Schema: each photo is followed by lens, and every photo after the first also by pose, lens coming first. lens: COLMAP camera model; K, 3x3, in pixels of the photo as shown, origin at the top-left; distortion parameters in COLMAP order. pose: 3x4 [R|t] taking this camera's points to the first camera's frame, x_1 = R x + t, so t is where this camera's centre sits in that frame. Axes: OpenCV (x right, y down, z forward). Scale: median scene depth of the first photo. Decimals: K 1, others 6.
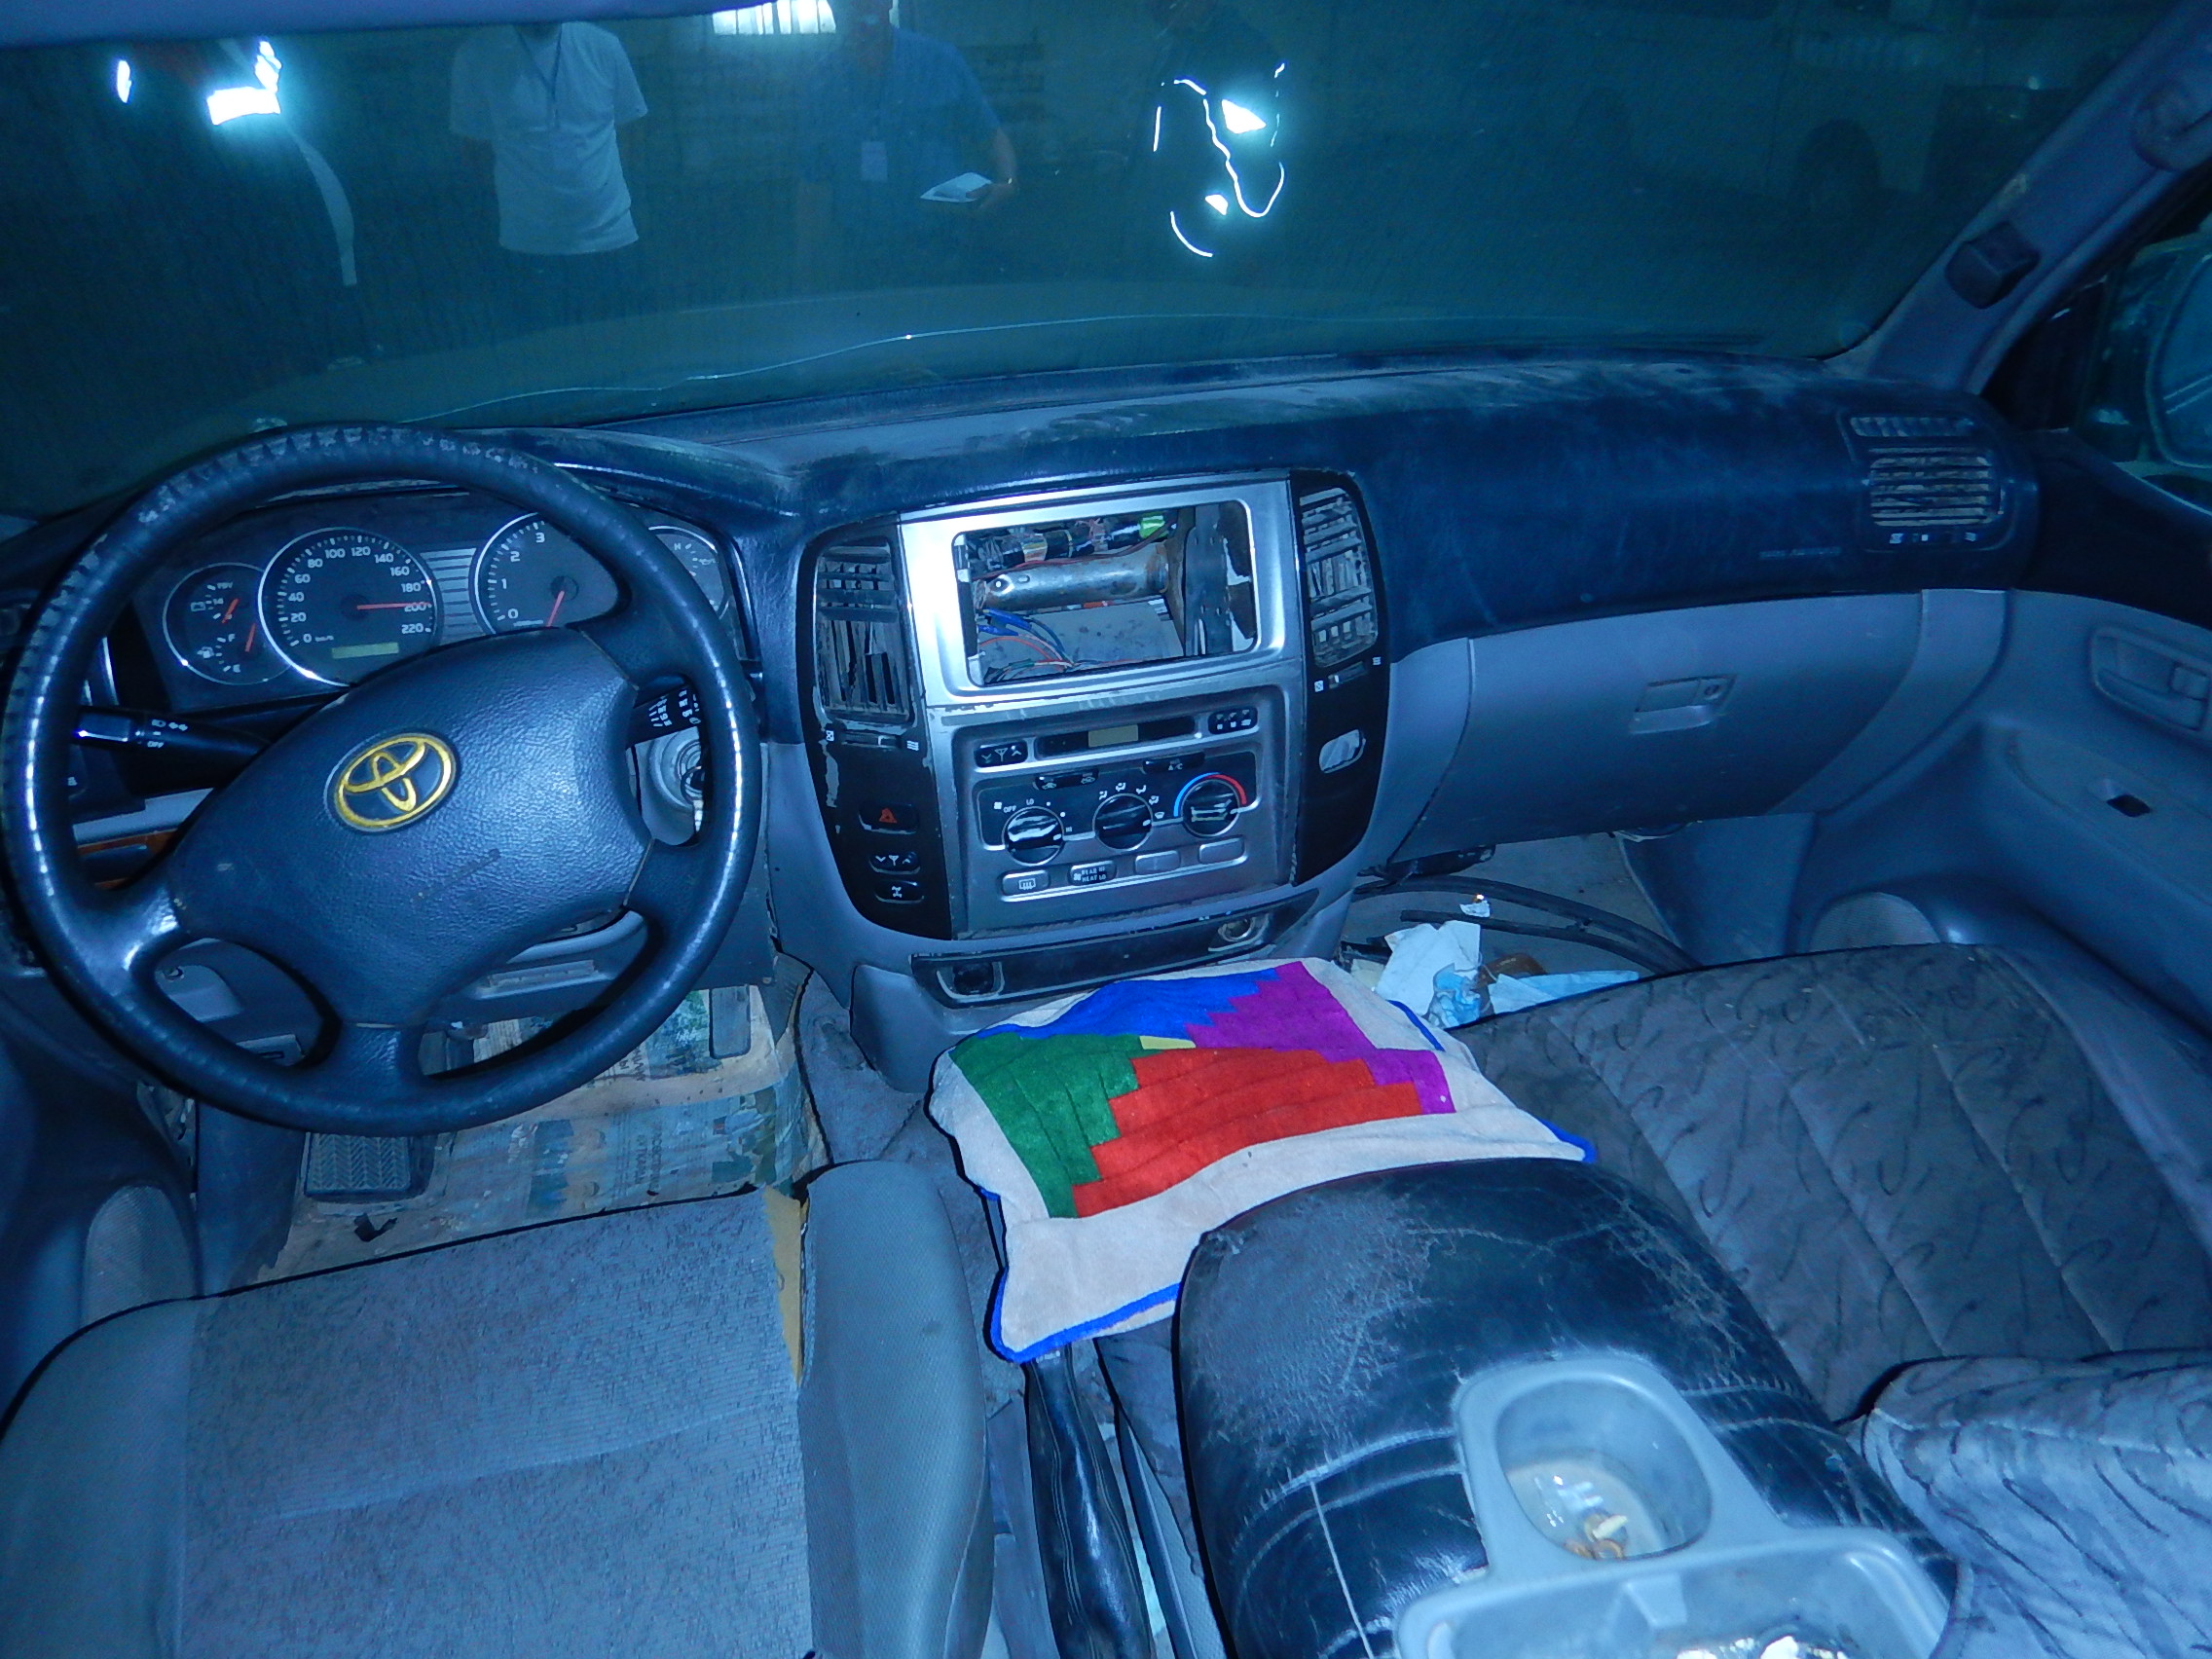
lens RADIAL K [[1600.0, 0, 1105.3], [0, 1600.0, 817.6], [0, 0, 1]] dist [0.032079, -0.008436]
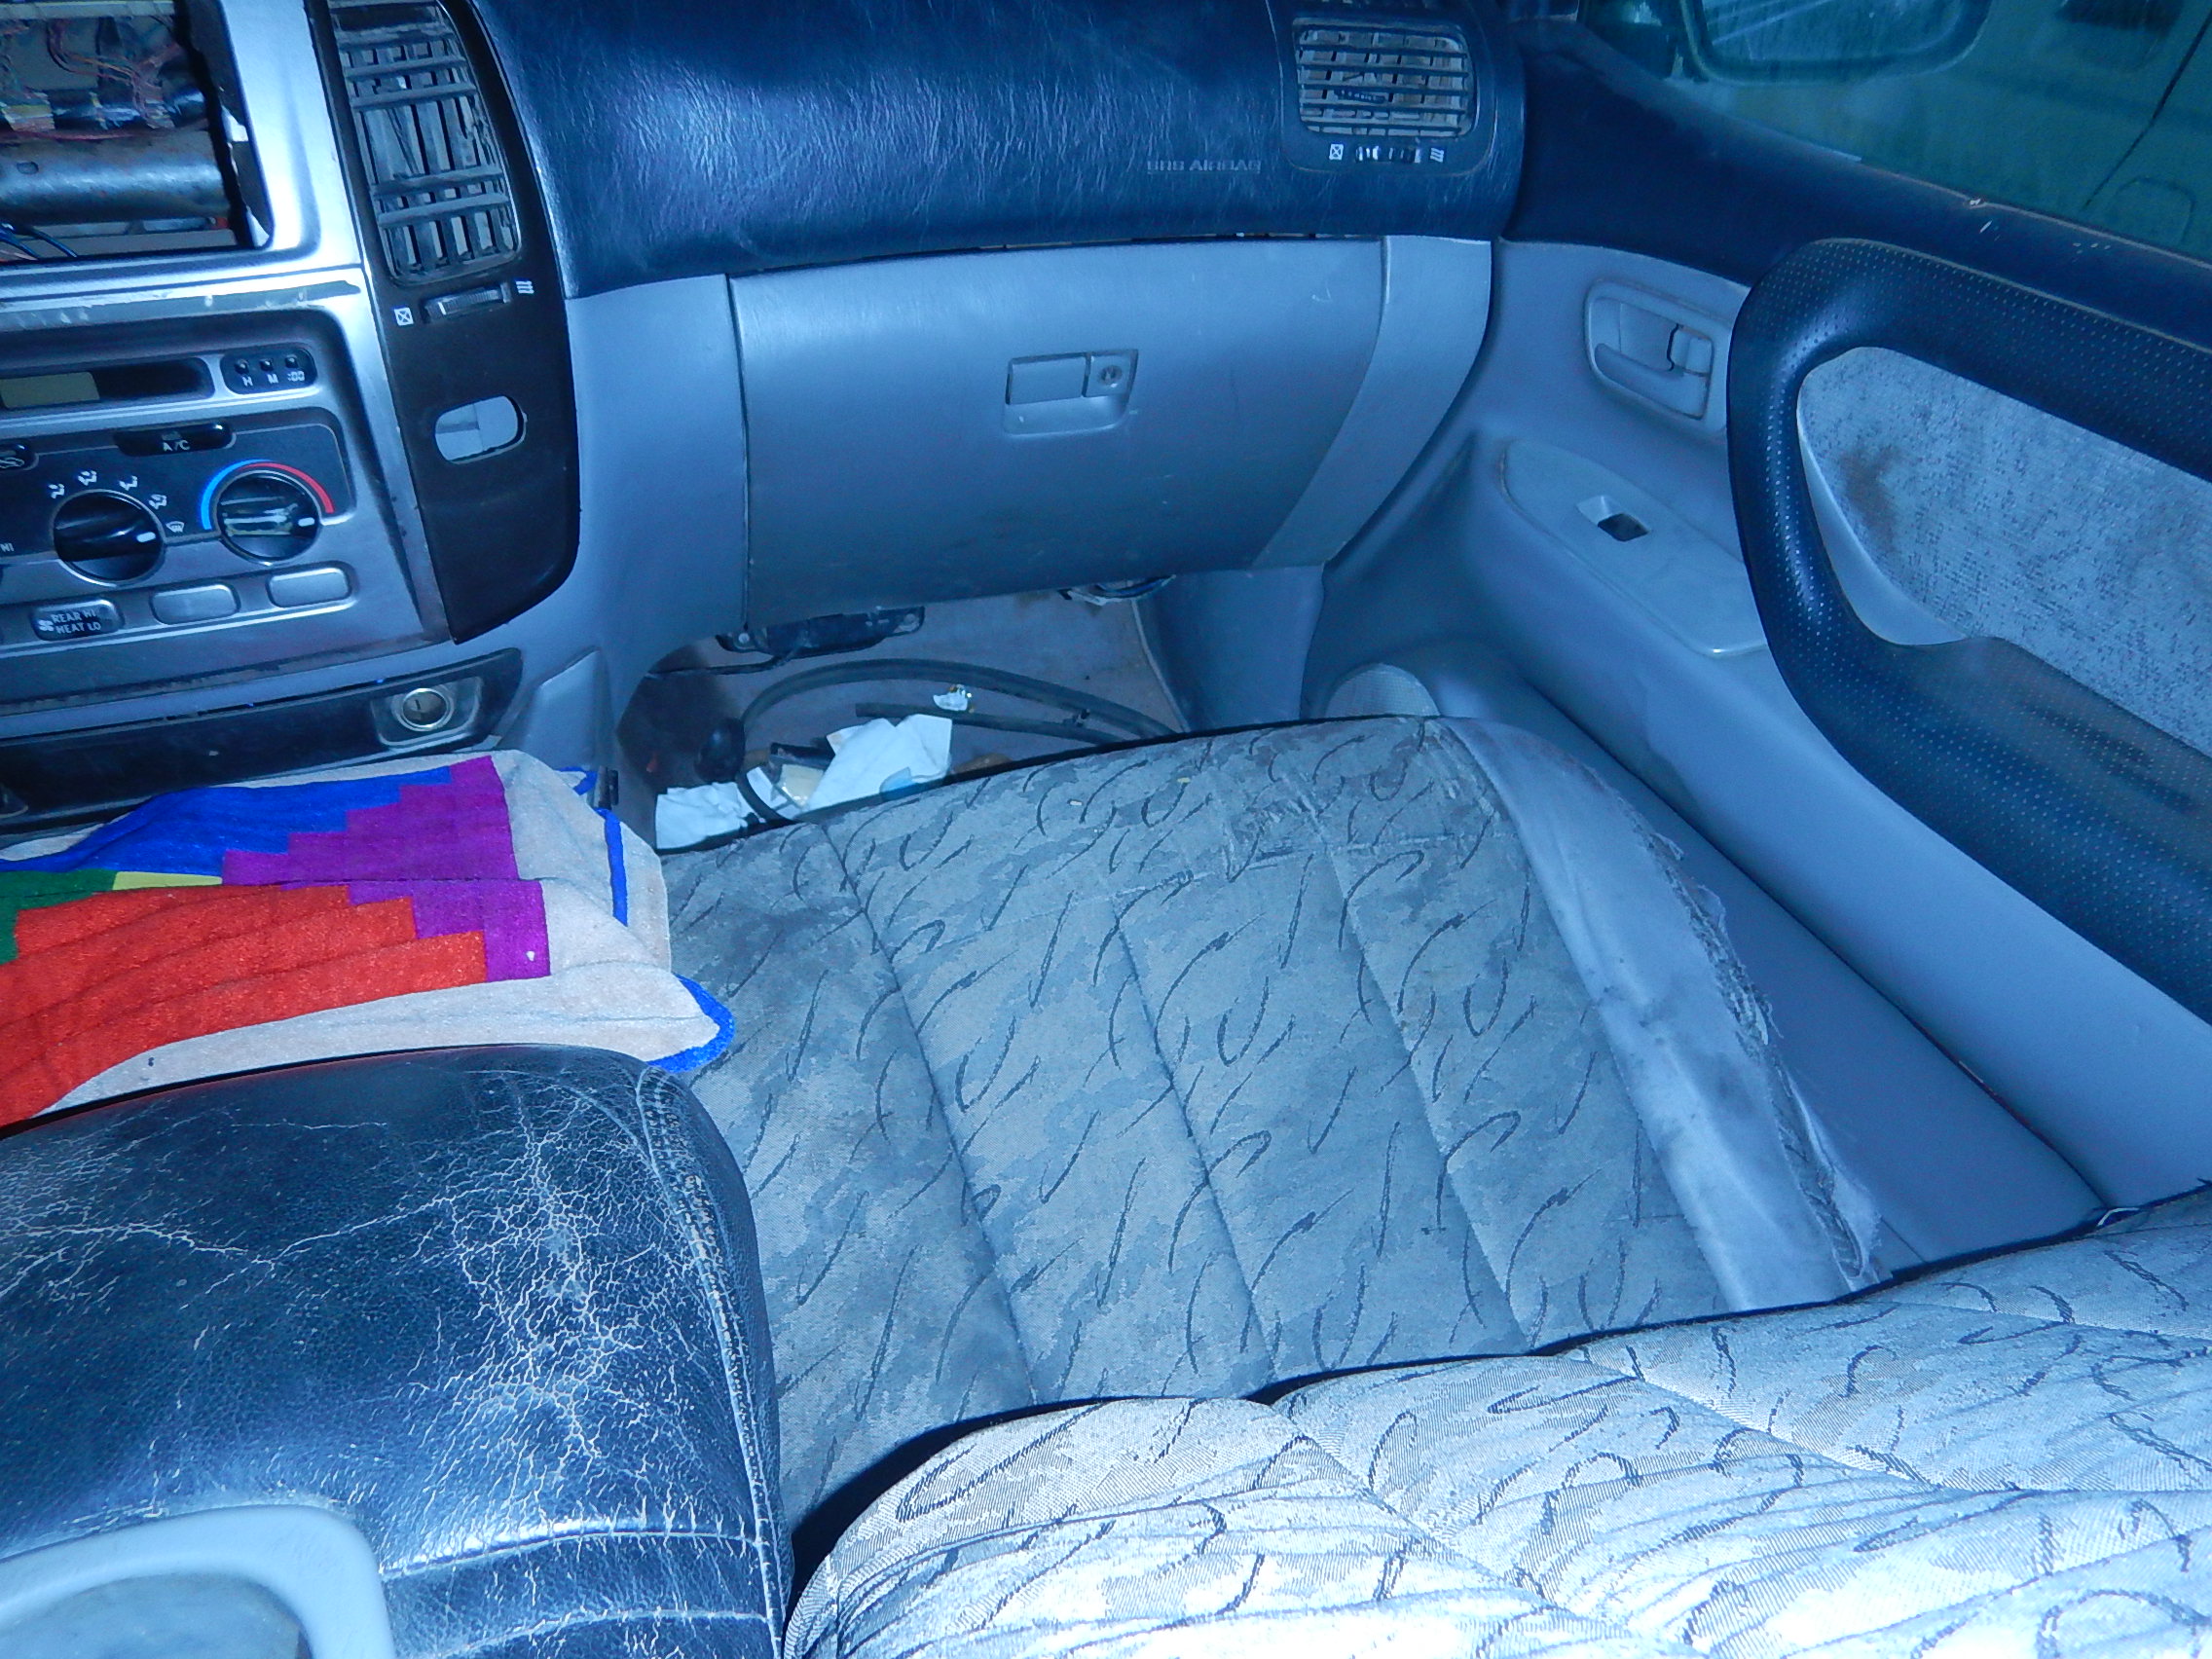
lens RADIAL K [[1600.0, 0, 1105.3], [0, 1600.0, 817.6], [0, 0, 1]] dist [0.032079, -0.008436]
pose [[0.990169, -0.023143, 0.137947, 0.309129], [0.008418, 0.994289, 0.106389, 0.048321], [-0.139621, -0.104182, 0.984709, 0.304327]]
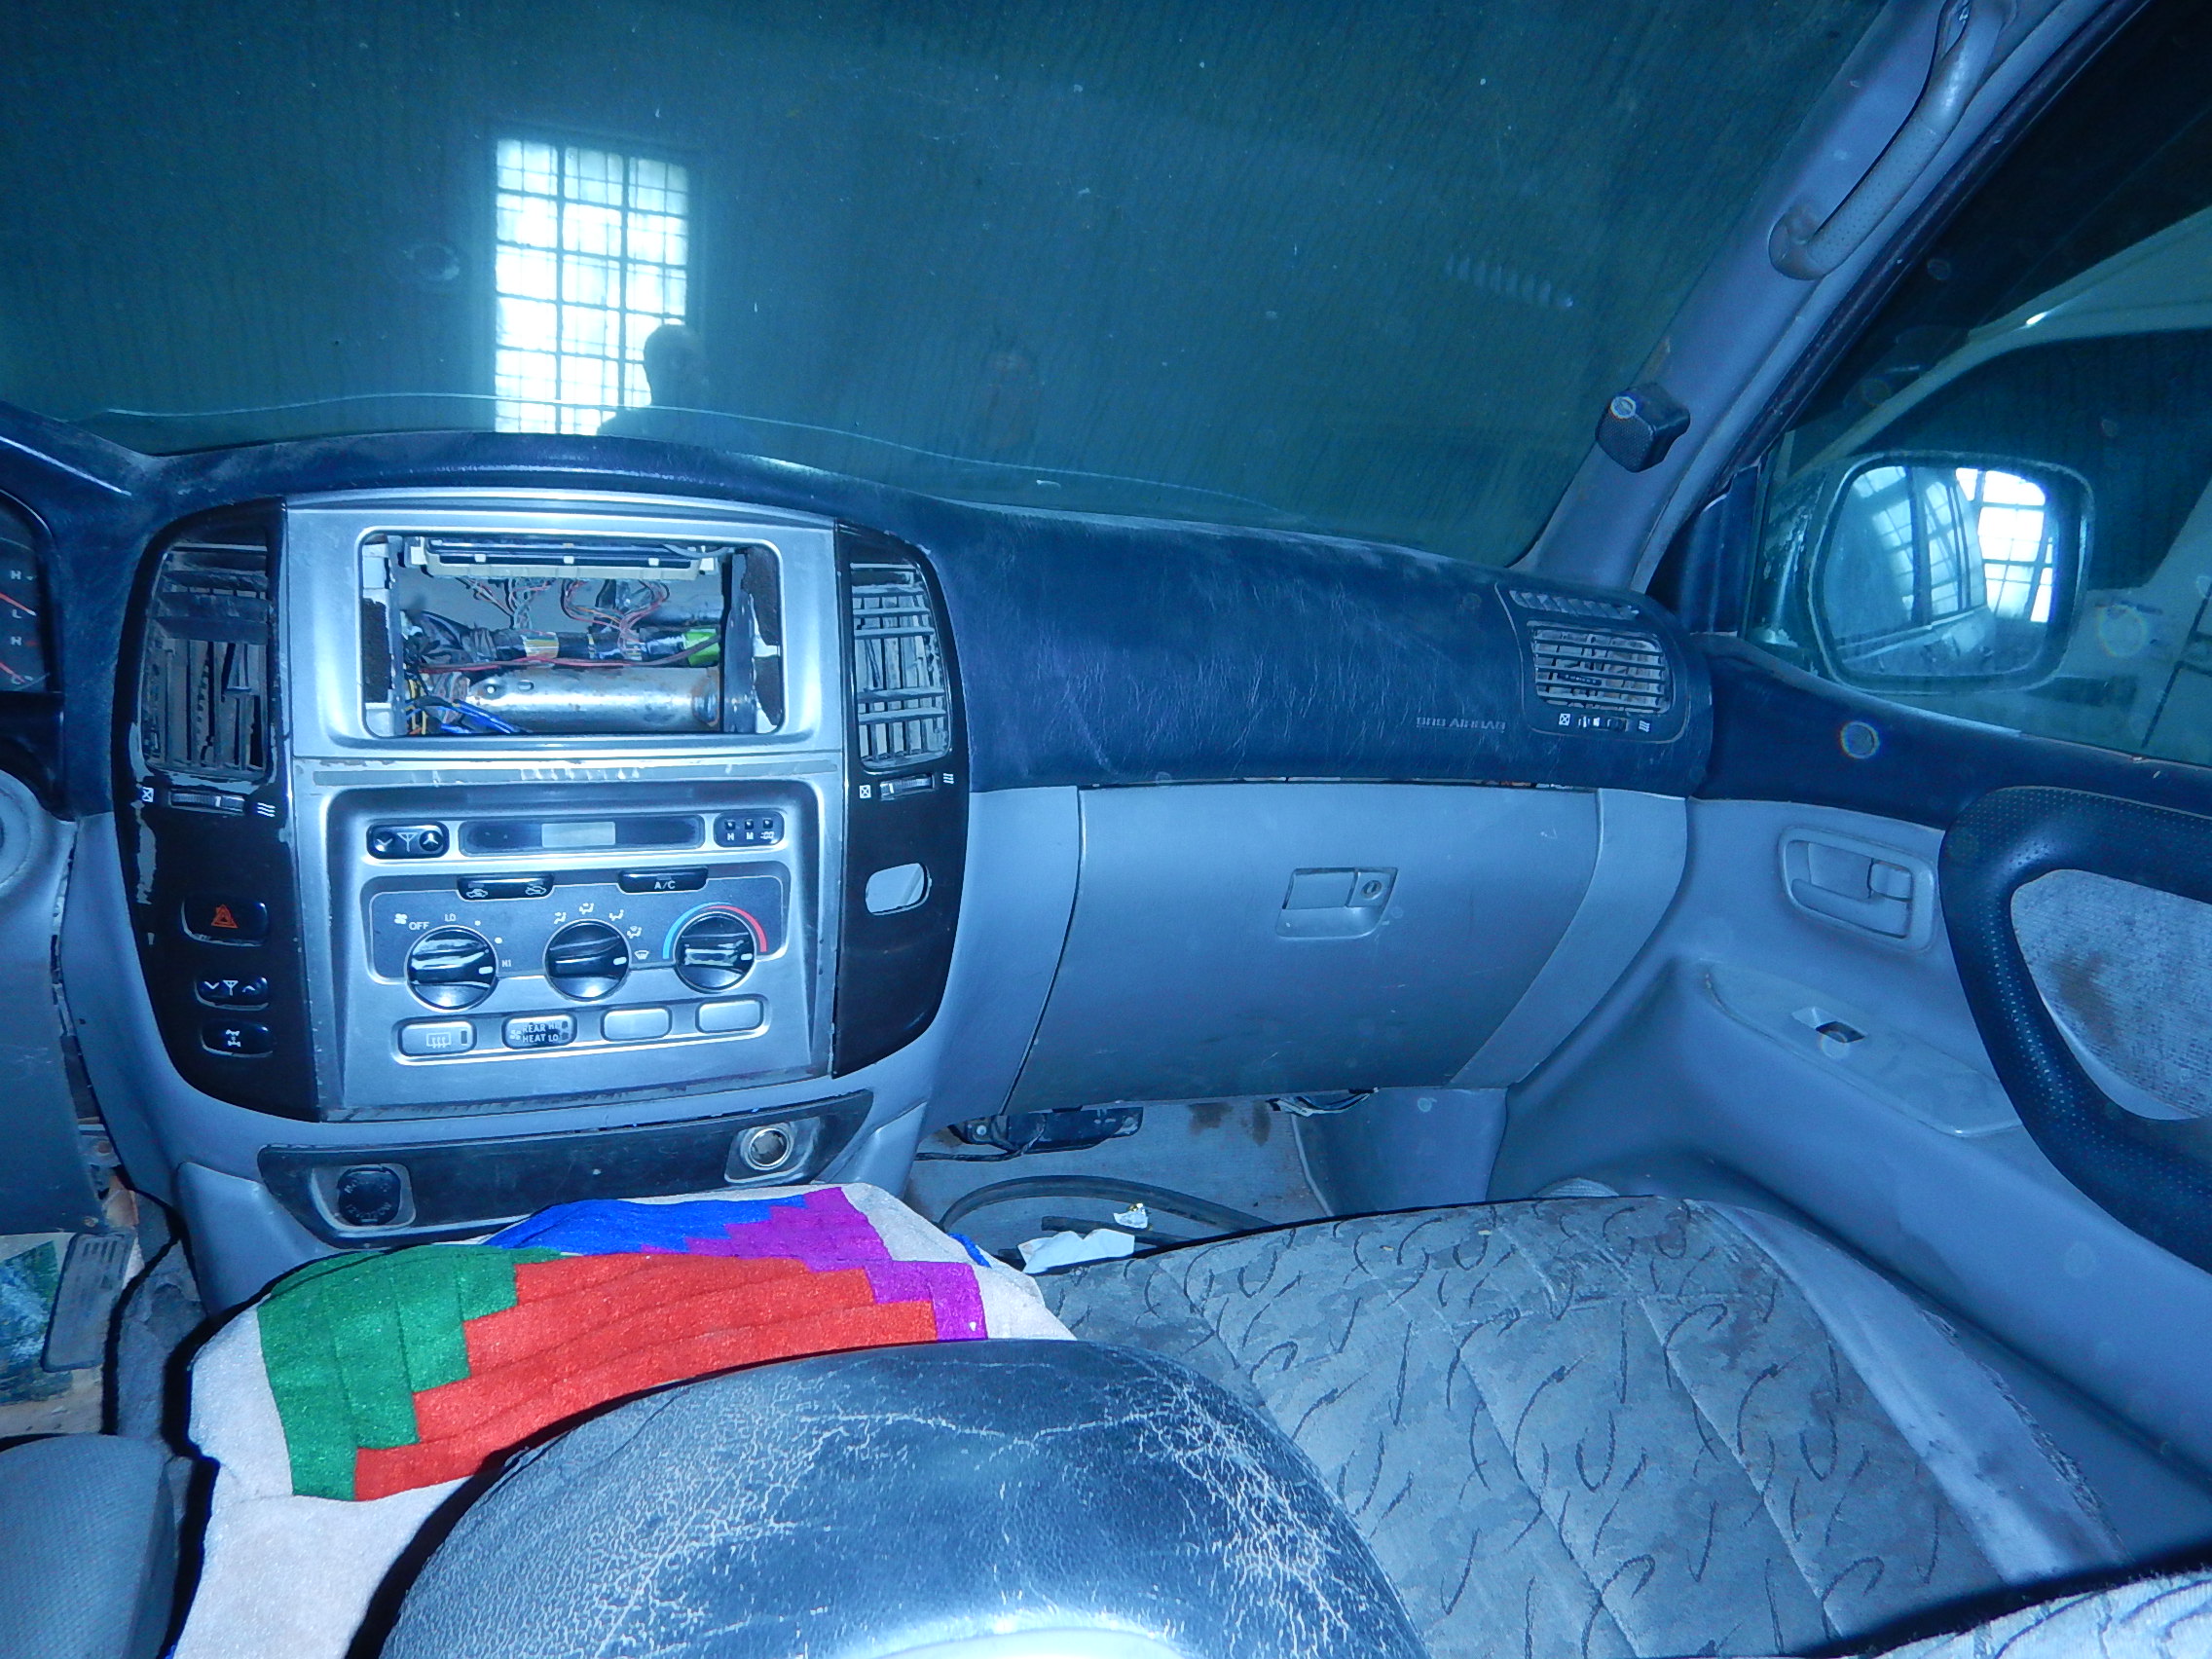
lens RADIAL K [[1600.0, 0, 1105.3], [0, 1600.0, 817.6], [0, 0, 1]] dist [0.032079, -0.008436]
pose [[0.987542, 0.068470, 0.141679, 0.136198], [-0.027085, 0.960895, -0.275586, 0.136163], [-0.155008, 0.268315, 0.950778, 0.246680]]
